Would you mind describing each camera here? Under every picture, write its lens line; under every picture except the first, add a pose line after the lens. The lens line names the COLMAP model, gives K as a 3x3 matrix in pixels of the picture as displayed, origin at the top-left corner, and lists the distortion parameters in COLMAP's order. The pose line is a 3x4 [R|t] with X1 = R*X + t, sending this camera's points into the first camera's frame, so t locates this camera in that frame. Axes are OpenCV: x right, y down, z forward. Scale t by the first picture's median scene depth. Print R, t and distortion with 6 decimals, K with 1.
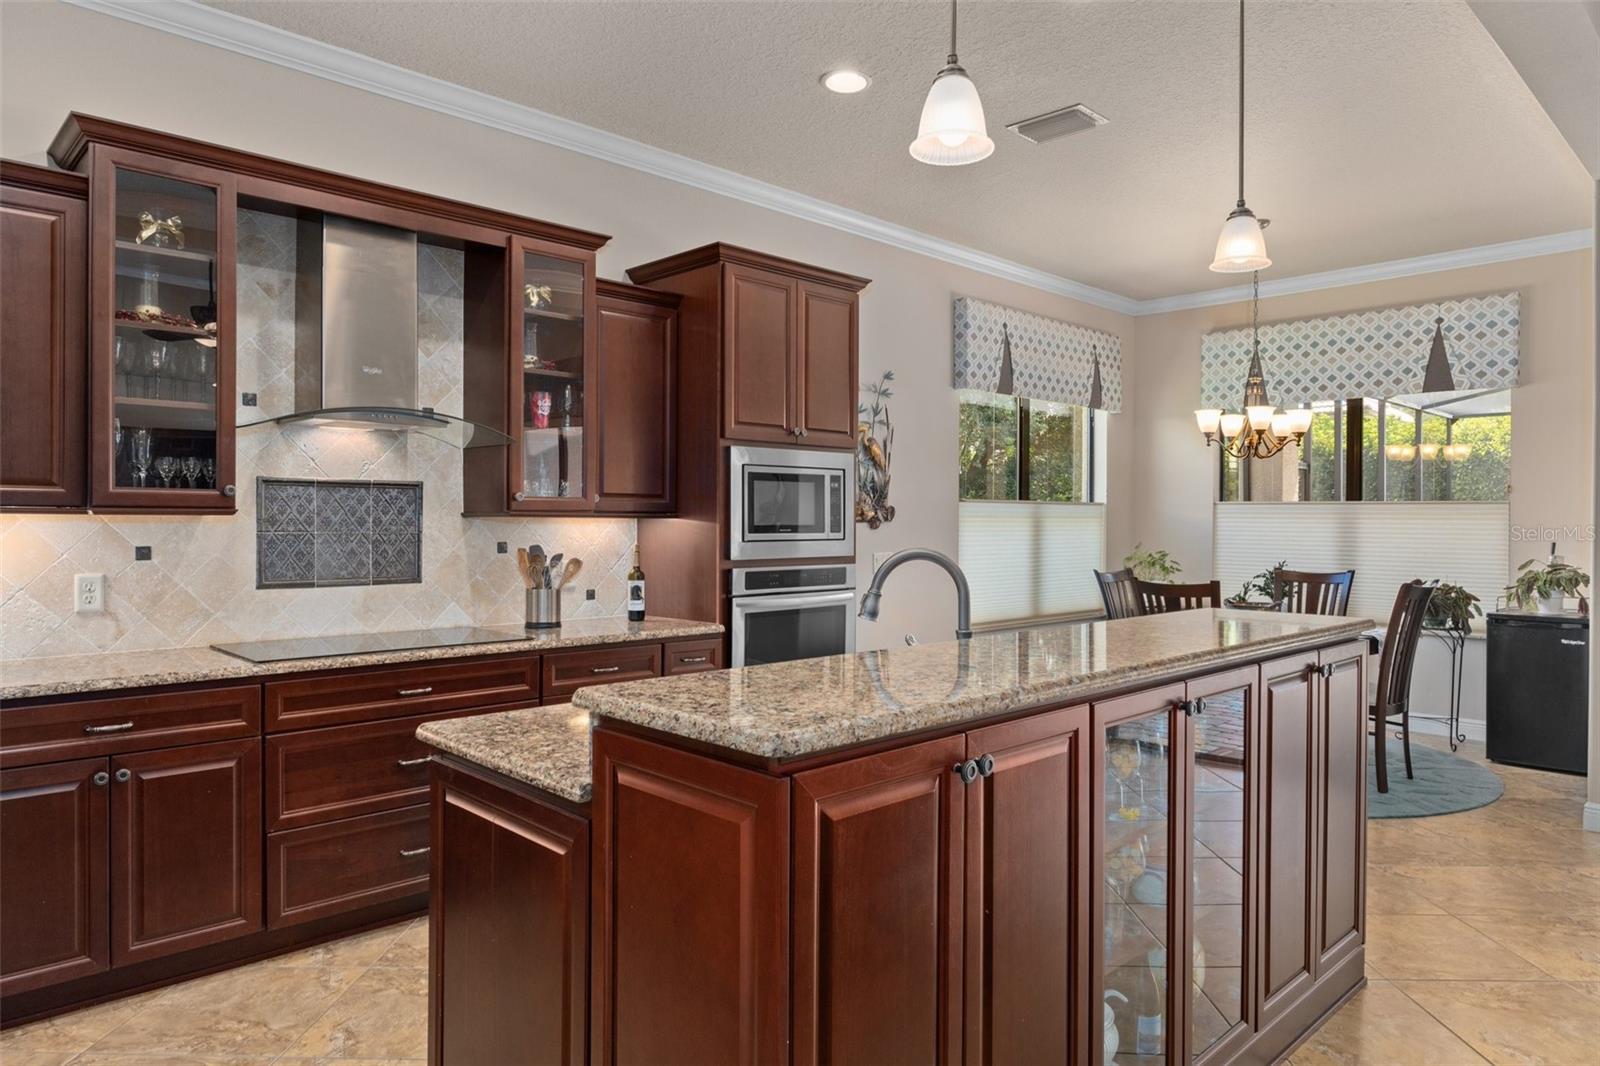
lens RADIAL K [[956.1, 0, 761.2], [0, 956.1, 531.2], [0, 0, 1]] dist [-0.001909, -0.000529]
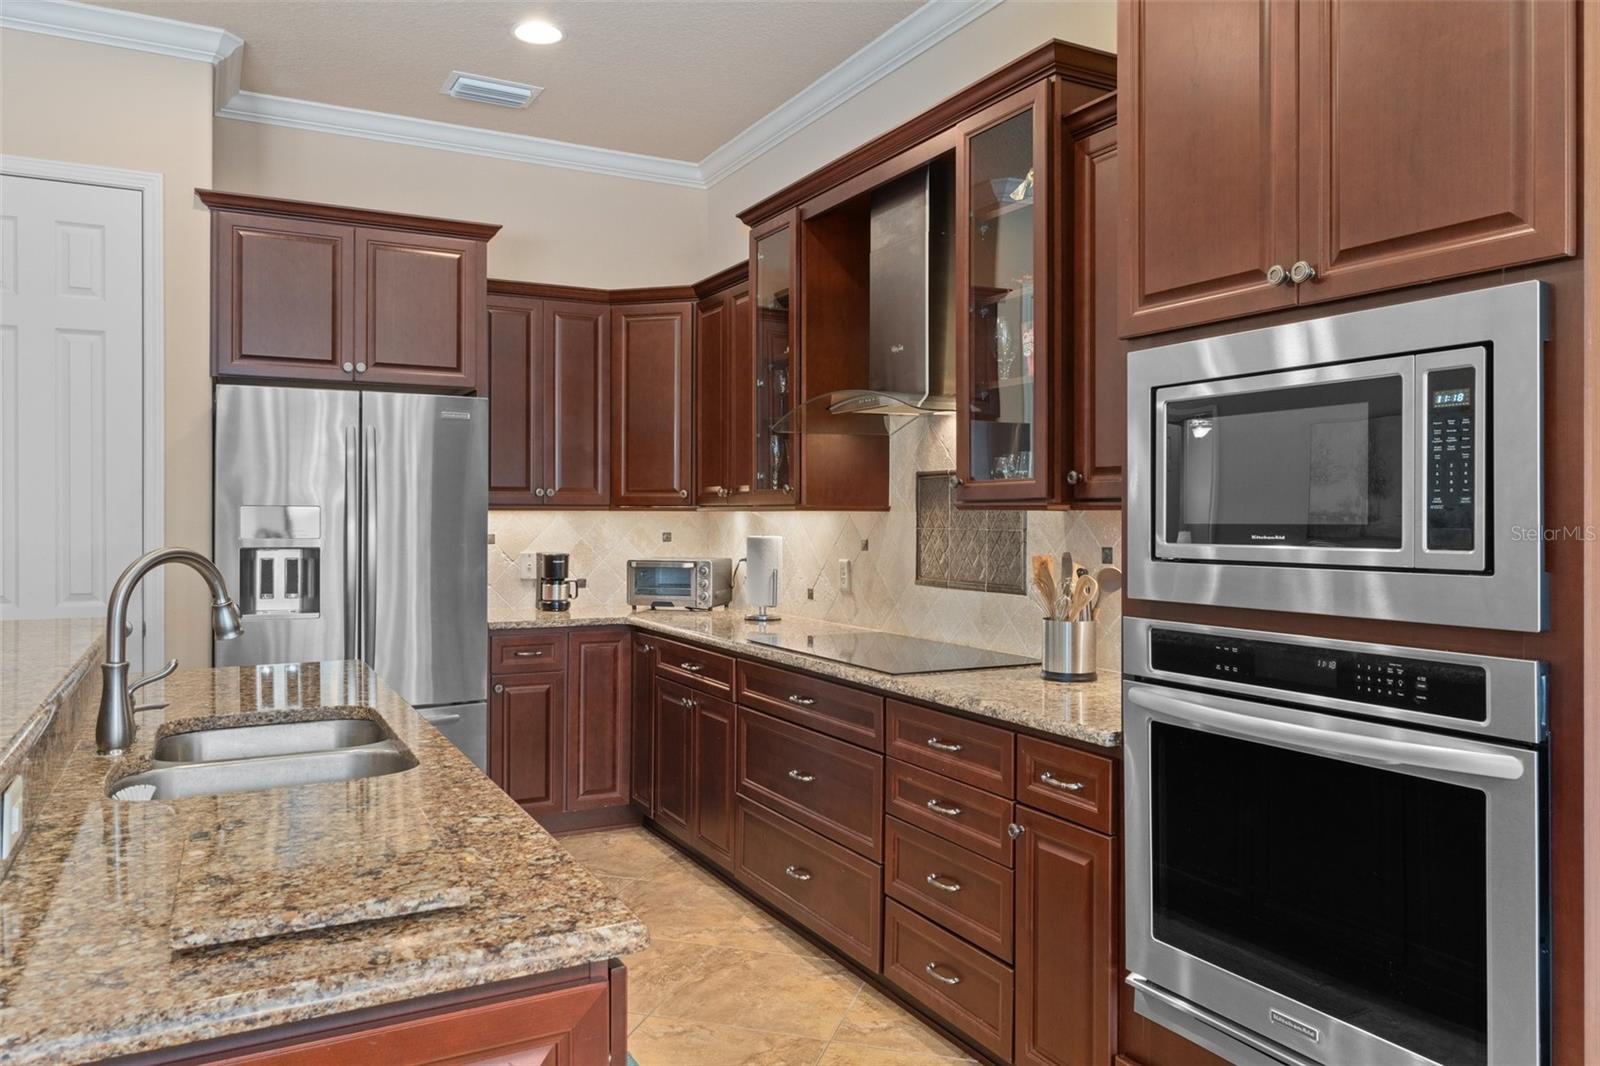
lens RADIAL K [[1109.5, 0, 802.2], [0, 1109.5, 519.4], [0, 0, 1]] dist [-0.001225, -0.000708]
pose [[-0.218792, 0.000996, -0.975771, 0.508205], [-0.010143, 0.999943, 0.003295, -0.007935], [0.975719, 0.010618, -0.218769, 0.920767]]
